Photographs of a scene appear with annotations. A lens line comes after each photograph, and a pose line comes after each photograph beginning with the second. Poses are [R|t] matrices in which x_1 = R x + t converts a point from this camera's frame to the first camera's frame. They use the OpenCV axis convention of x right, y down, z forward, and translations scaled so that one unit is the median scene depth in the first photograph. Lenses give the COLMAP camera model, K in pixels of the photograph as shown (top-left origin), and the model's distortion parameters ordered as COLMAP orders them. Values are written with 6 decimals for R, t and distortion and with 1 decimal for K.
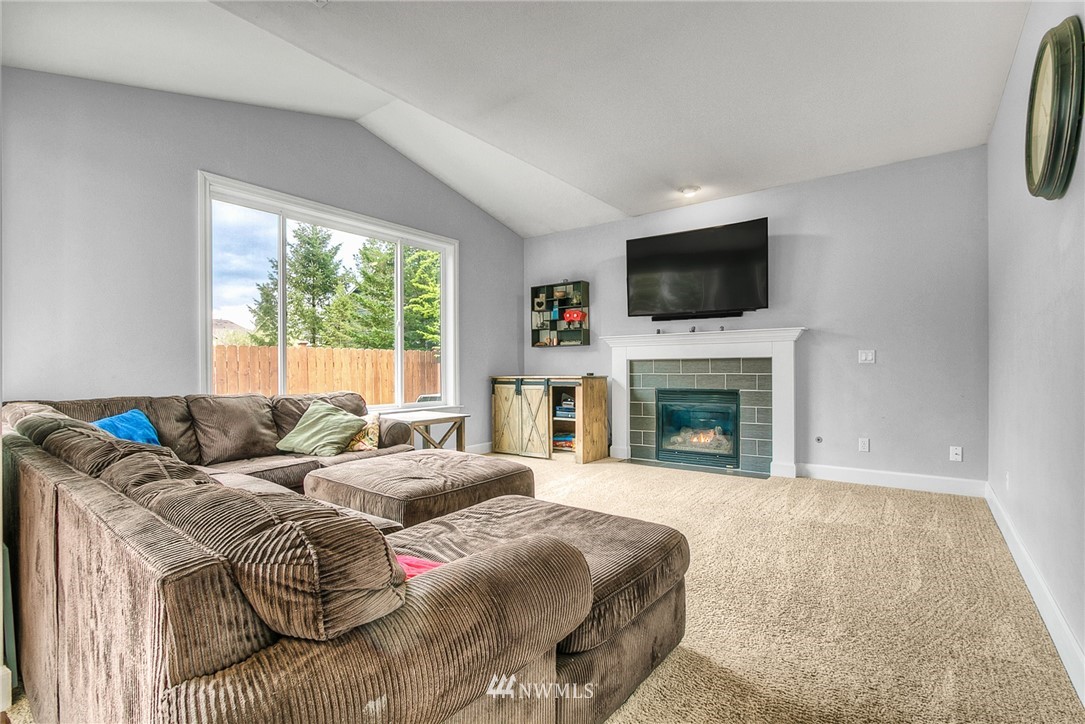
lens RADIAL K [[496.1, 0, 545.1], [0, 496.1, 366.3], [0, 0, 1]] dist [0.002012, 0.000208]
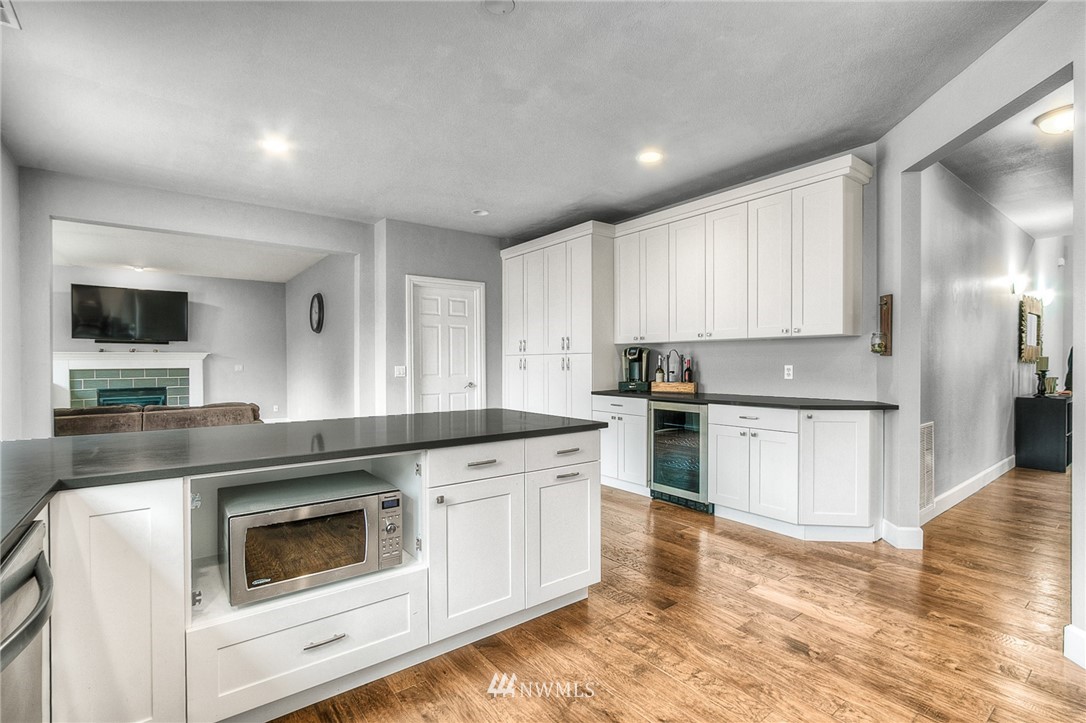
lens RADIAL K [[496.6, 0, 545.0], [0, 496.6, 366.4], [0, 0, 1]] dist [0.002012, 0.000208]
pose [[0.257435, -0.002134, 0.966293, -0.929564], [0.005738, 0.999983, 0.000680, -0.017006], [-0.966279, 0.005370, 0.257443, -0.702447]]
